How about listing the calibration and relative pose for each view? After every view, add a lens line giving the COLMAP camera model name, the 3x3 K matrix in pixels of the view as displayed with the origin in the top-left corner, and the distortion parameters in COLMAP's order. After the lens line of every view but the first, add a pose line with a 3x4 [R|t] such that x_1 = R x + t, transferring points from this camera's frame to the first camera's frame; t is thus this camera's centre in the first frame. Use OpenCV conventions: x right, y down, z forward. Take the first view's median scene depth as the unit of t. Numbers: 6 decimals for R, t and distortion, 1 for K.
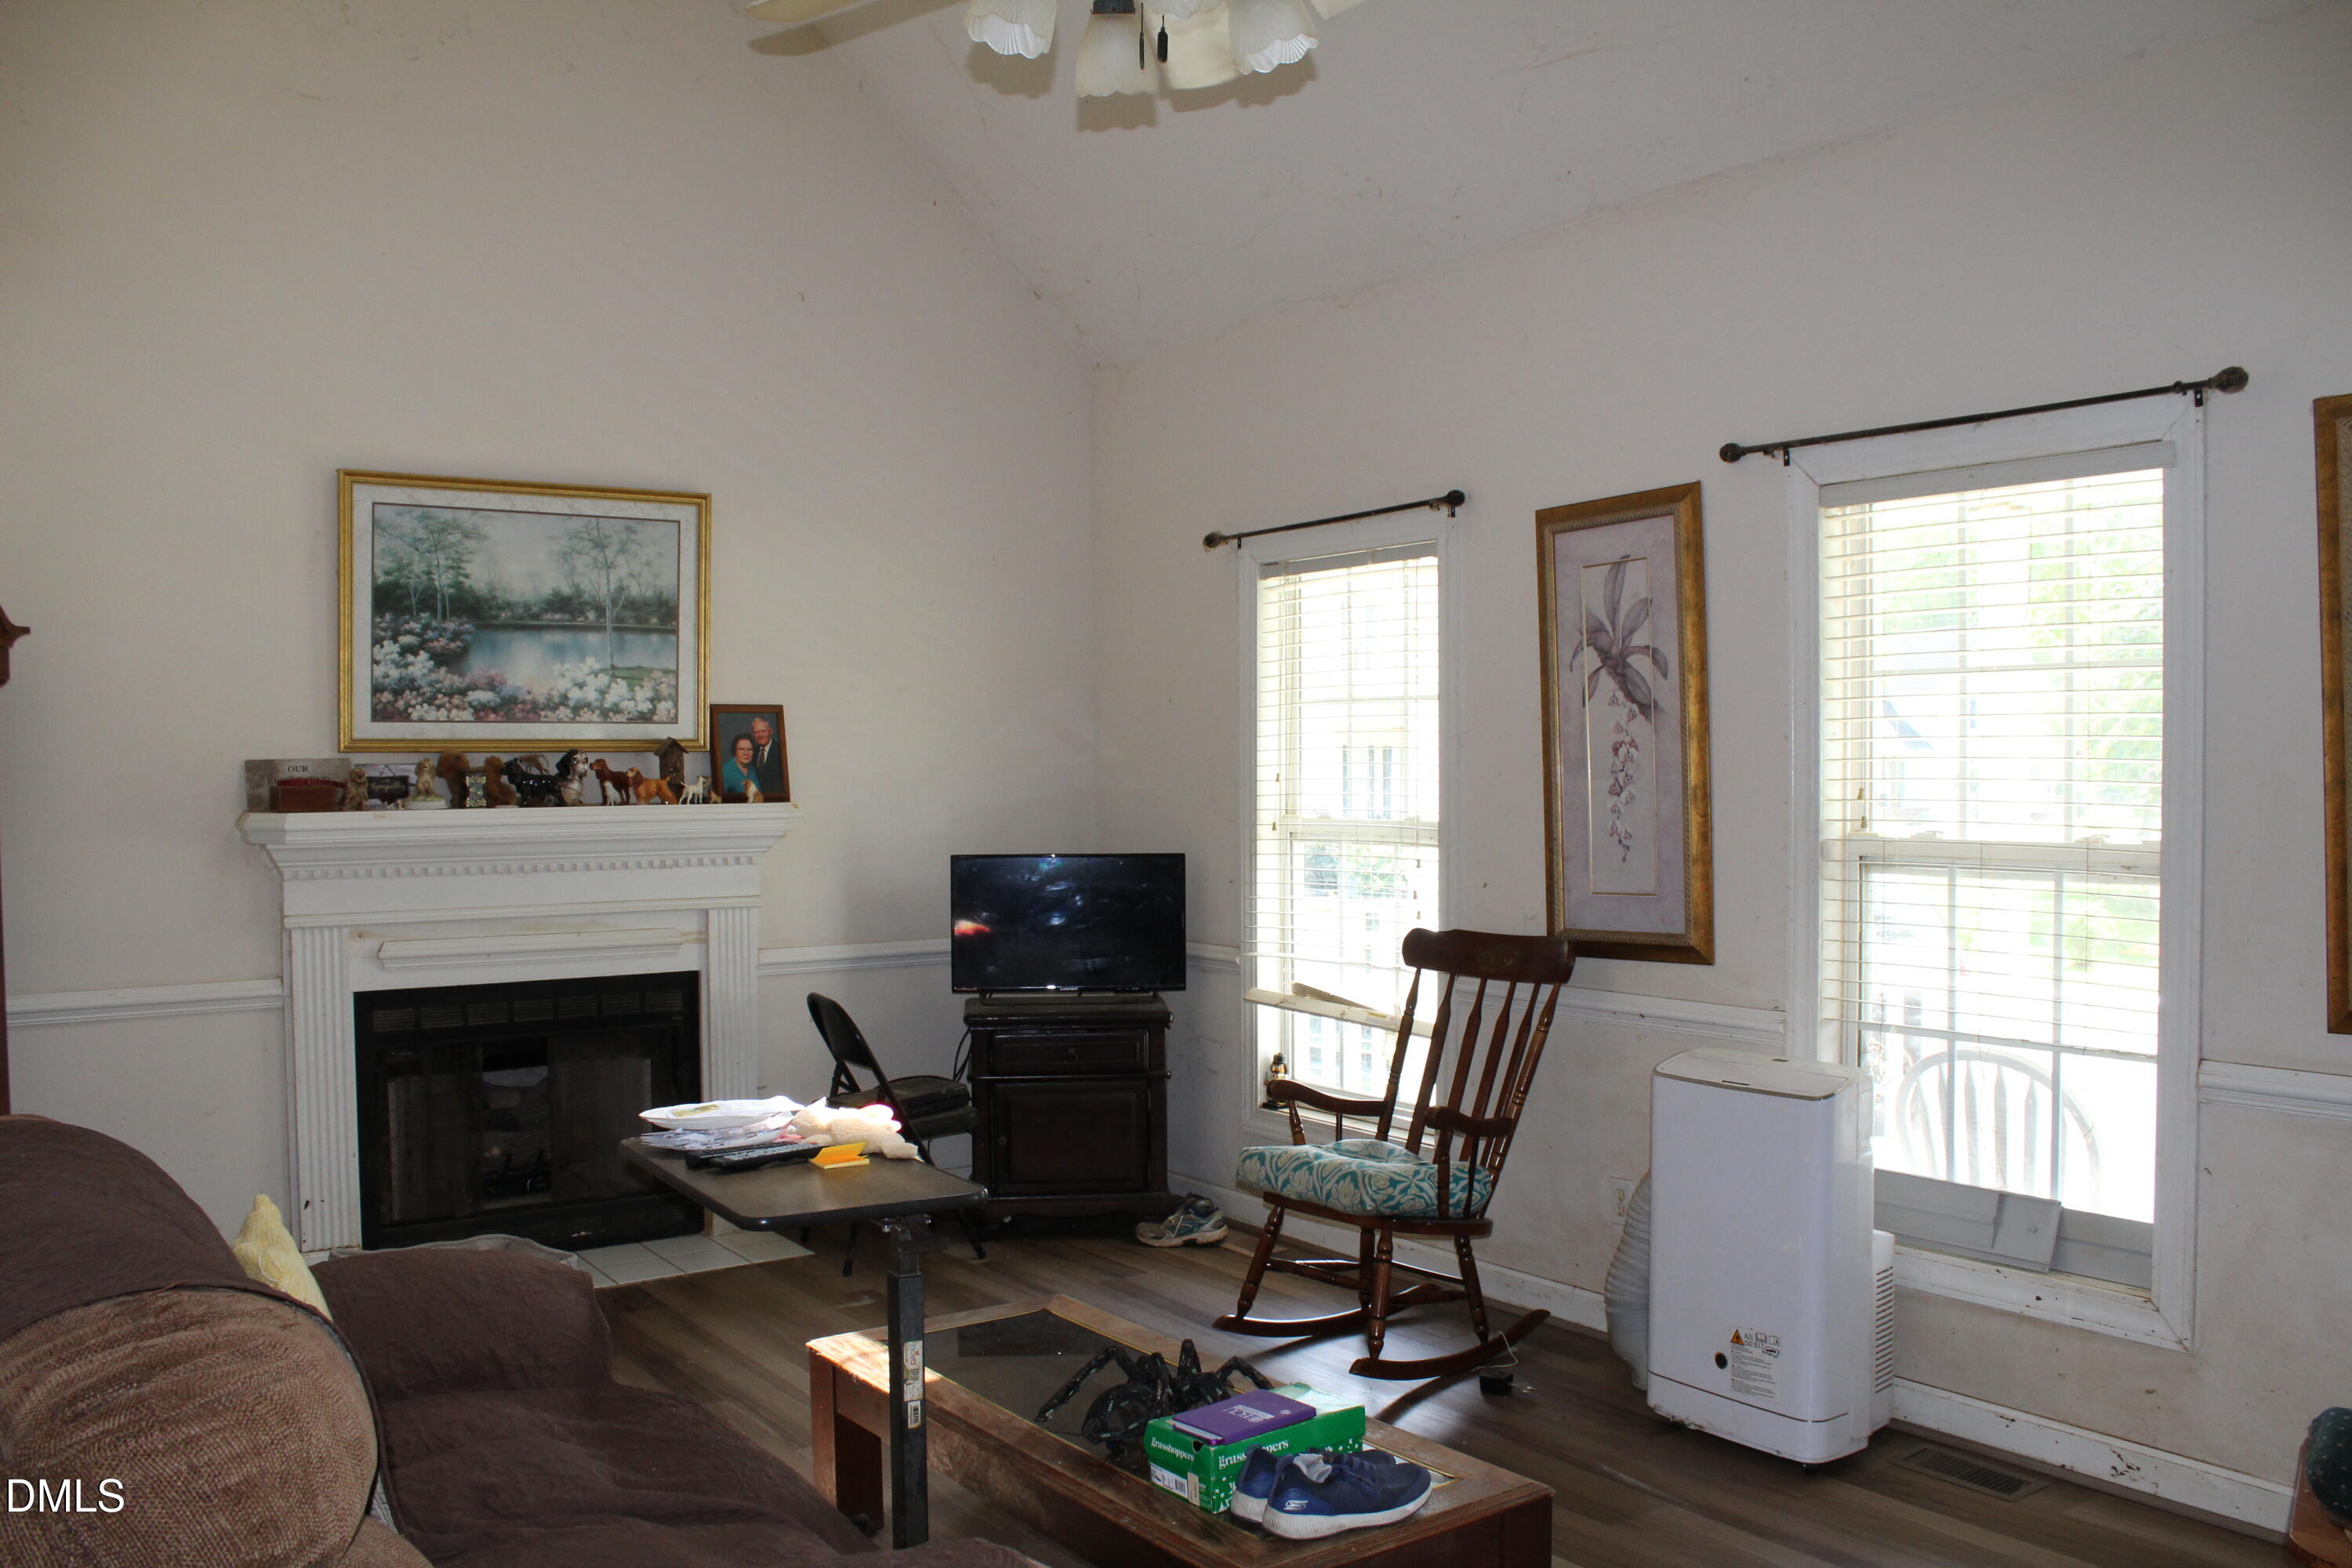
lens RADIAL K [[1929.2, 0, 1180.4], [0, 1929.2, 843.9], [0, 0, 1]] dist [-0.173940, 0.145097]
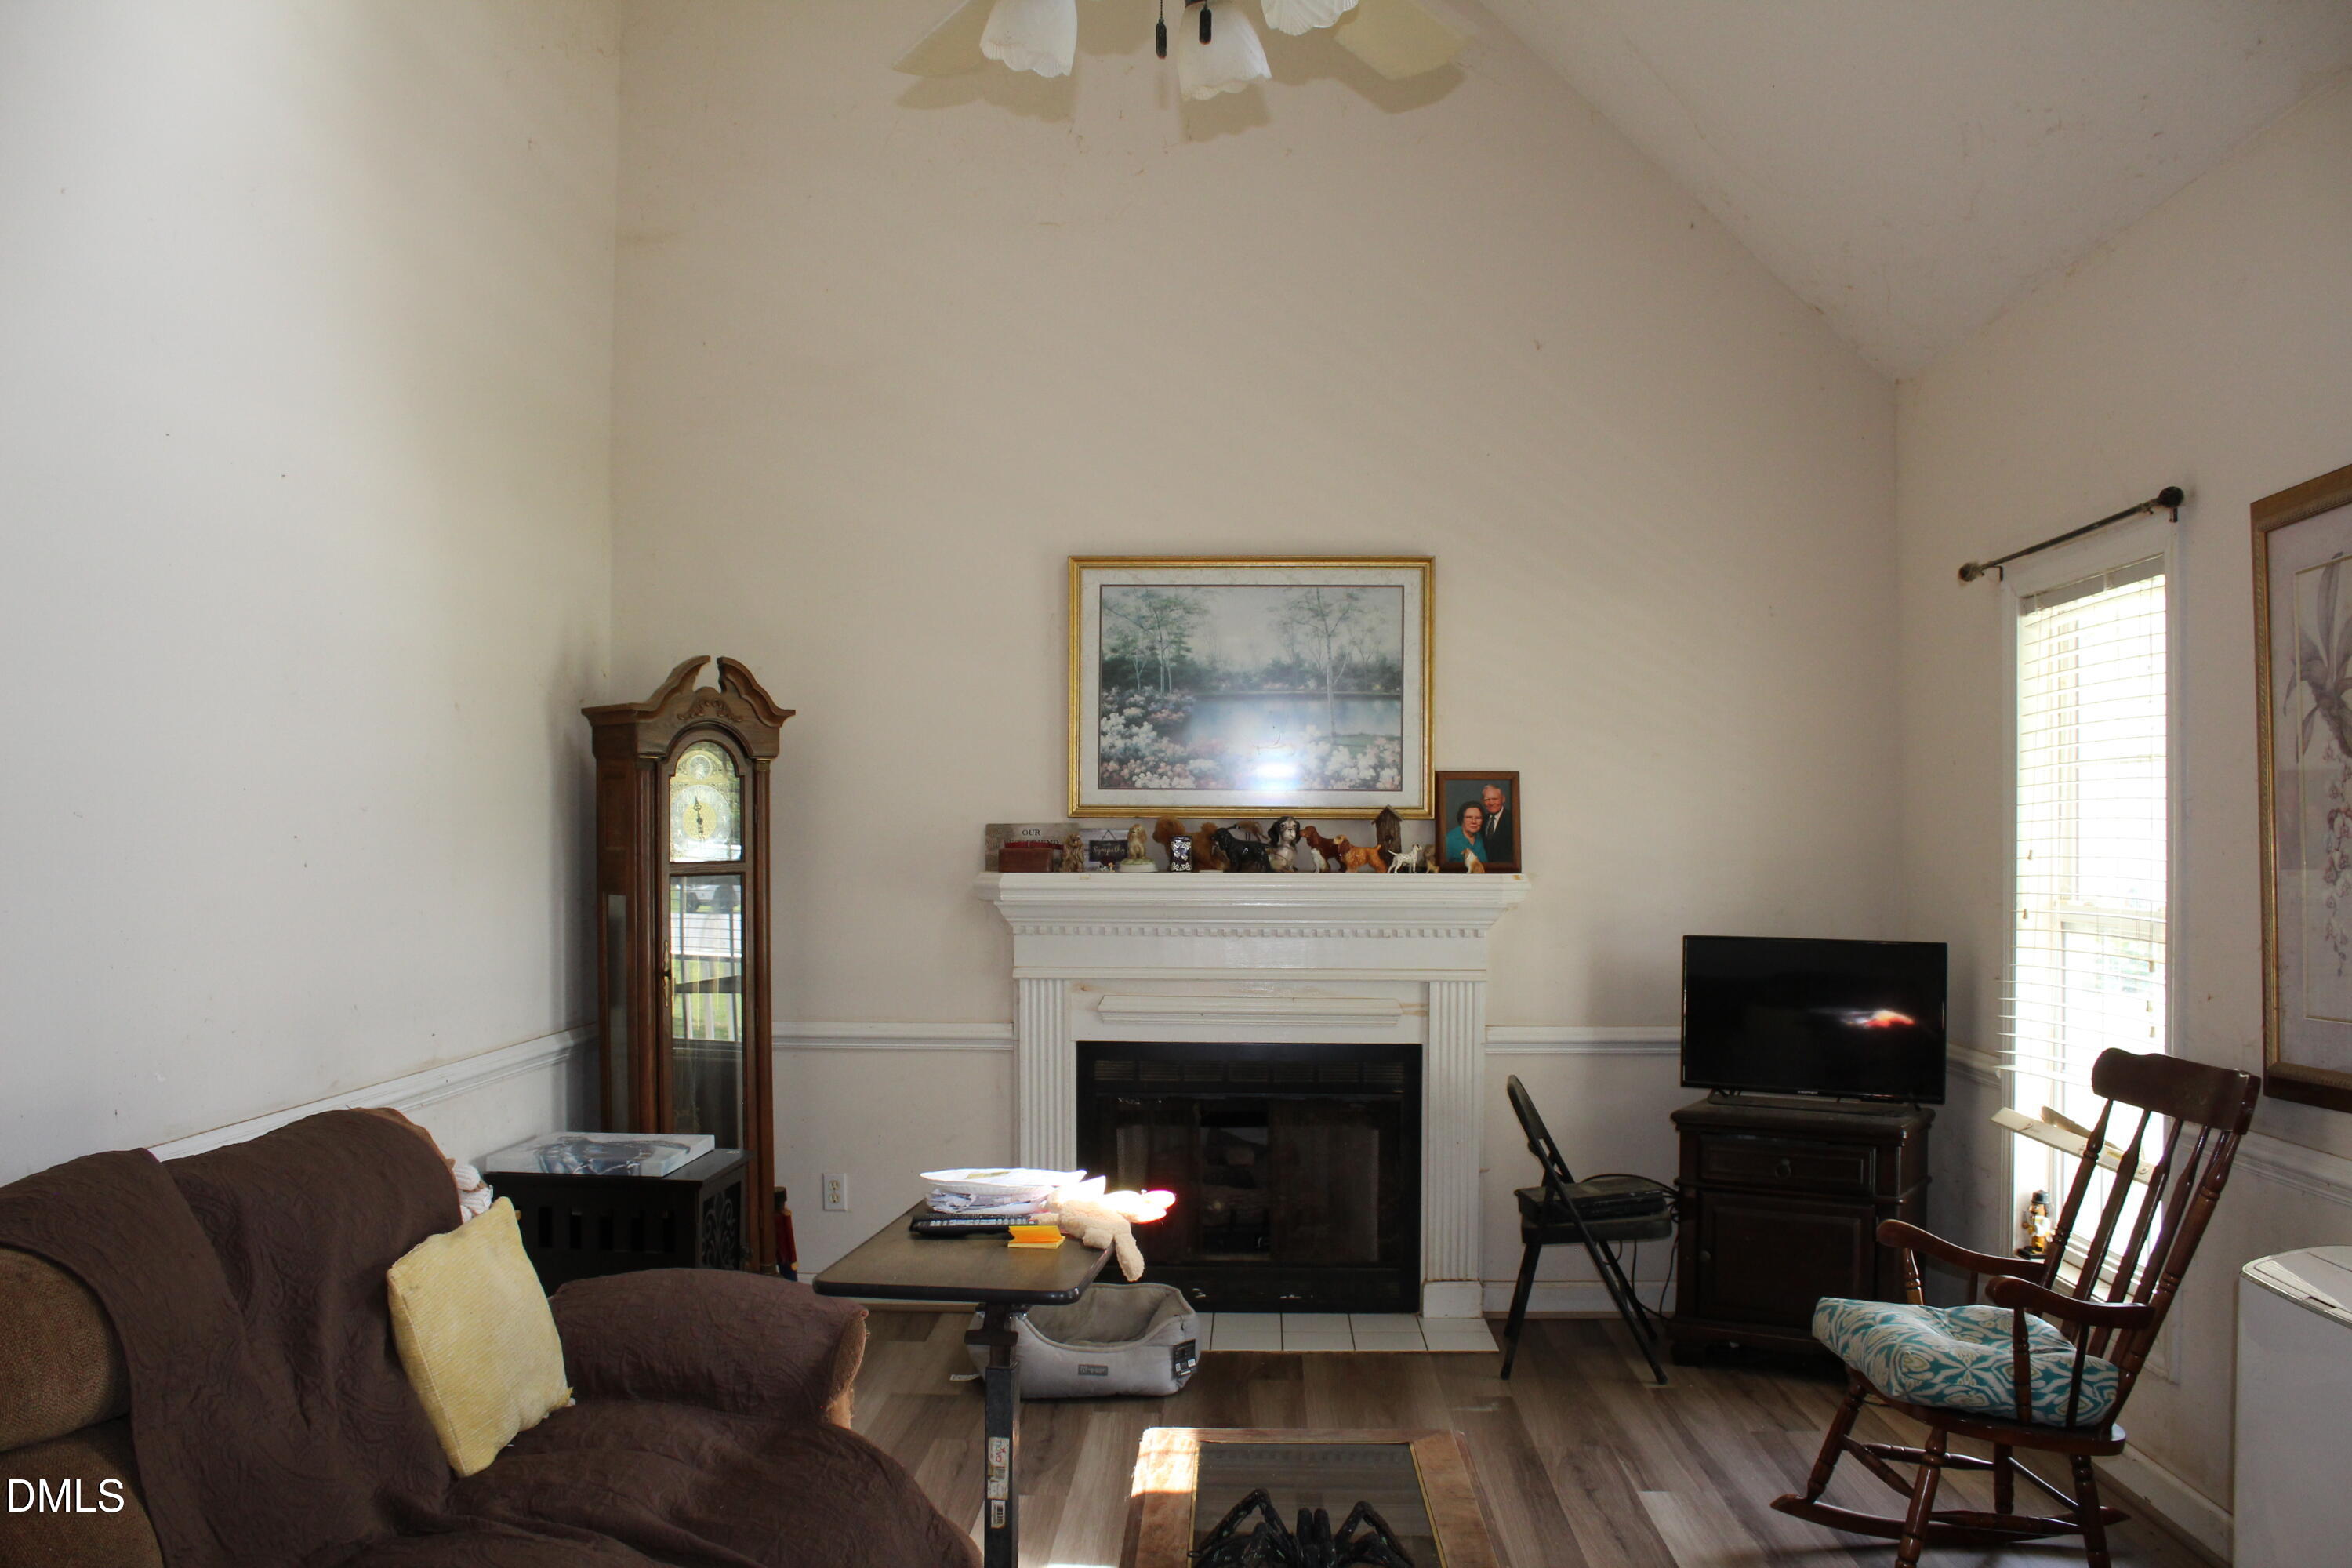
lens RADIAL K [[1929.2, 0, 1180.4], [0, 1929.2, 843.9], [0, 0, 1]] dist [-0.173940, 0.145097]
pose [[0.790722, 0.010160, -0.612092, 0.272463], [-0.032511, 0.999148, -0.025415, -0.007417], [0.611312, 0.039996, 0.790378, 0.157027]]
